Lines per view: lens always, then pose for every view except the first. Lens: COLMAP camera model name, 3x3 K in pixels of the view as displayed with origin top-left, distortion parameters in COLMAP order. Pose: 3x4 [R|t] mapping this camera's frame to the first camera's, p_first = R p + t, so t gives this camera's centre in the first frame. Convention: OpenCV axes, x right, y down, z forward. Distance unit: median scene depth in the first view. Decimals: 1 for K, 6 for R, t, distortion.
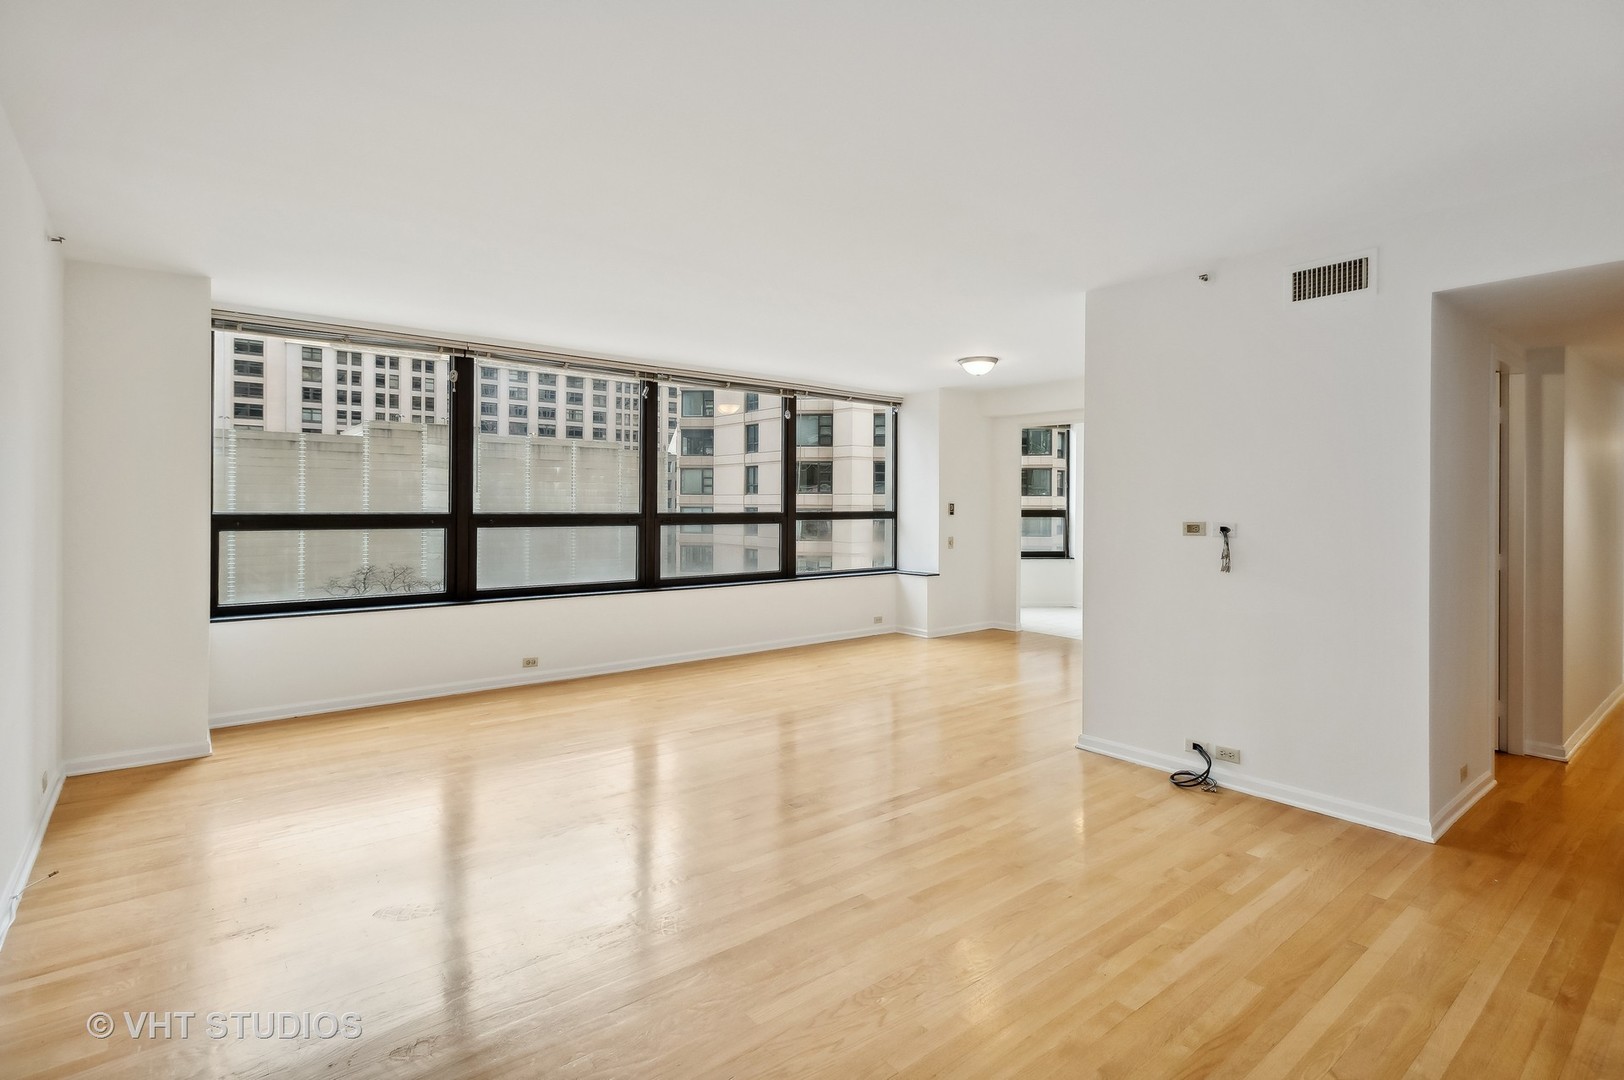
lens RADIAL K [[777.8, 0, 793.2], [0, 777.8, 507.8], [0, 0, 1]] dist [0.003820, 0.000309]
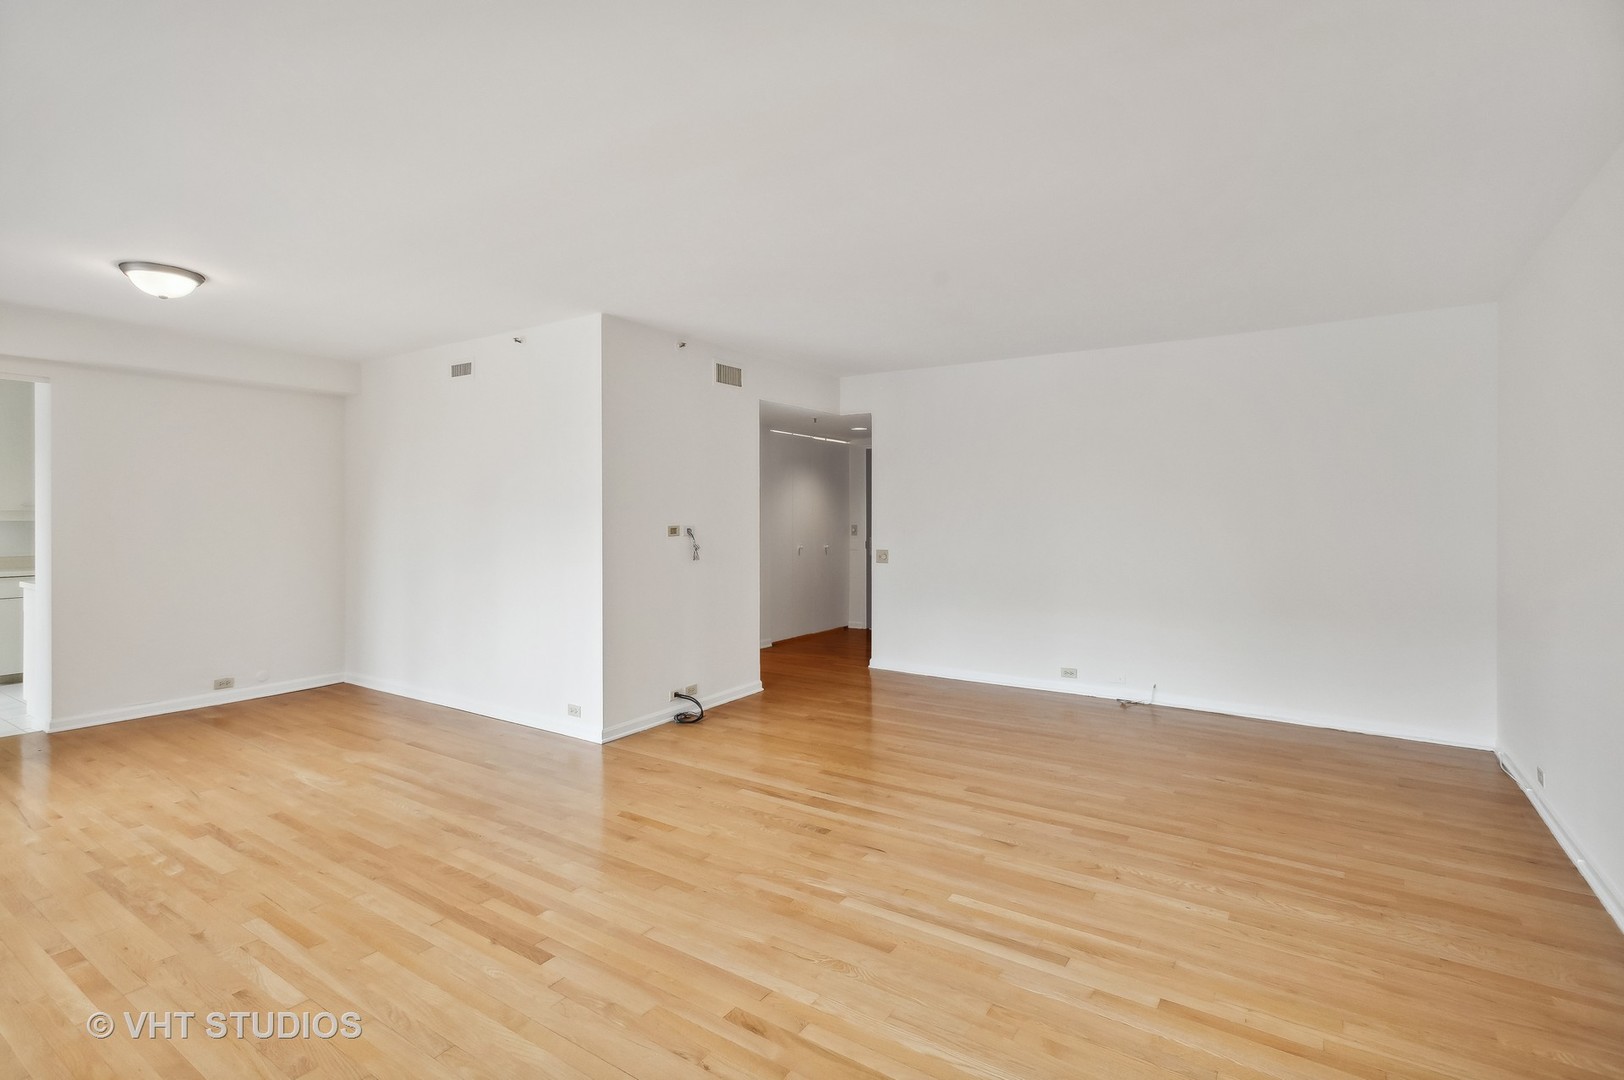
lens RADIAL K [[777.8, 0, 807.6], [0, 777.8, 527.2], [0, 0, 1]] dist [0.003820, 0.000309]
pose [[-0.311998, -0.012906, 0.949995, -0.826861], [0.002054, 0.999896, 0.014259, 0.002521], [-0.950081, 0.006400, -0.311939, 1.228753]]
